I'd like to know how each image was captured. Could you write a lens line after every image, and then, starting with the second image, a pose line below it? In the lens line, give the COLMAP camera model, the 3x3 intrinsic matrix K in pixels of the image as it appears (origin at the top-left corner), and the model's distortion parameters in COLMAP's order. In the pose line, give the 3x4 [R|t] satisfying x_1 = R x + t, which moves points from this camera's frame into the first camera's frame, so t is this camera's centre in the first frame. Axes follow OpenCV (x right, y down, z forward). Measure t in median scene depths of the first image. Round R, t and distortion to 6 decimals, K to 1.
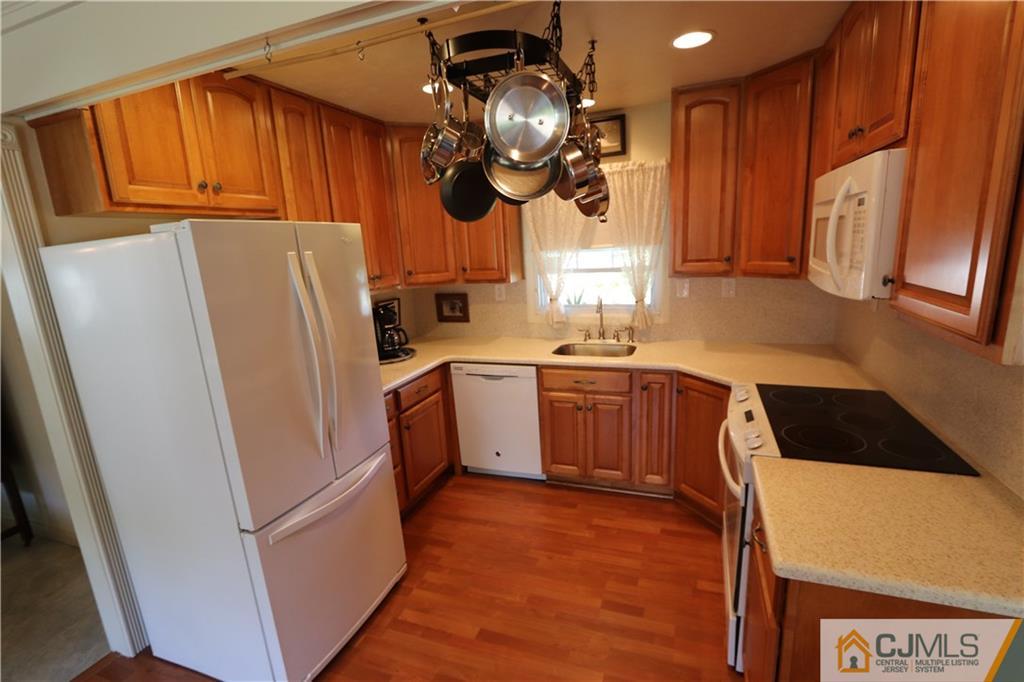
lens RADIAL K [[472.1, 0, 512.5], [0, 472.1, 345.9], [0, 0, 1]] dist [-0.014959, 0.000644]
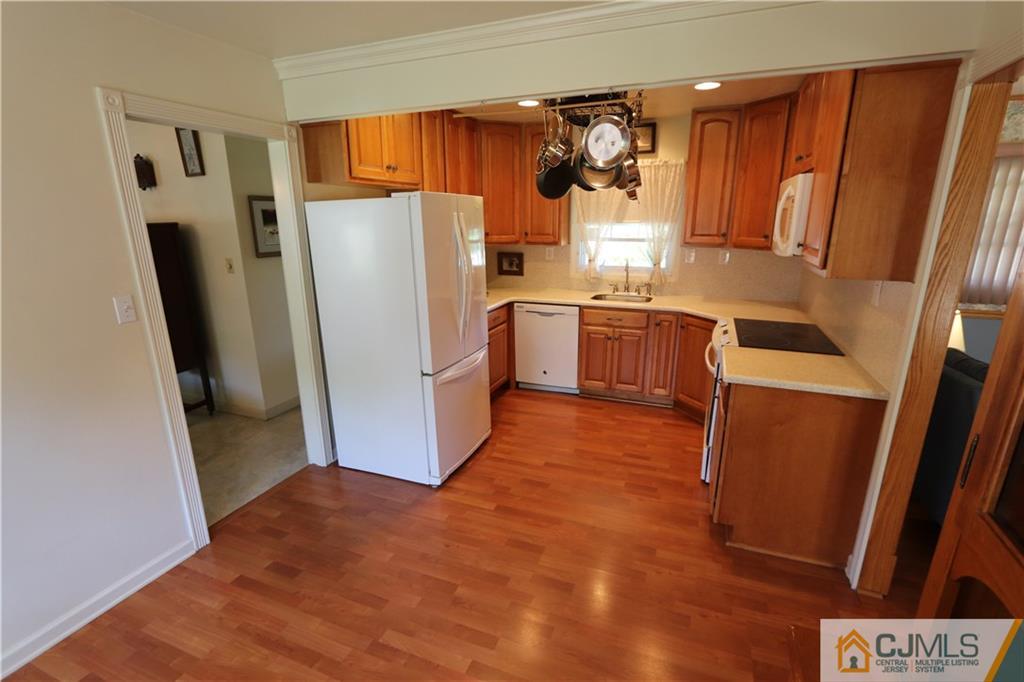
lens RADIAL K [[472.1, 0, 512.5], [0, 472.1, 345.9], [0, 0, 1]] dist [-0.014959, 0.000644]
pose [[0.998548, 0.053539, -0.006028, -0.135091], [-0.053156, 0.997239, 0.051848, 0.099654], [0.008787, -0.051453, 0.998637, -0.395829]]
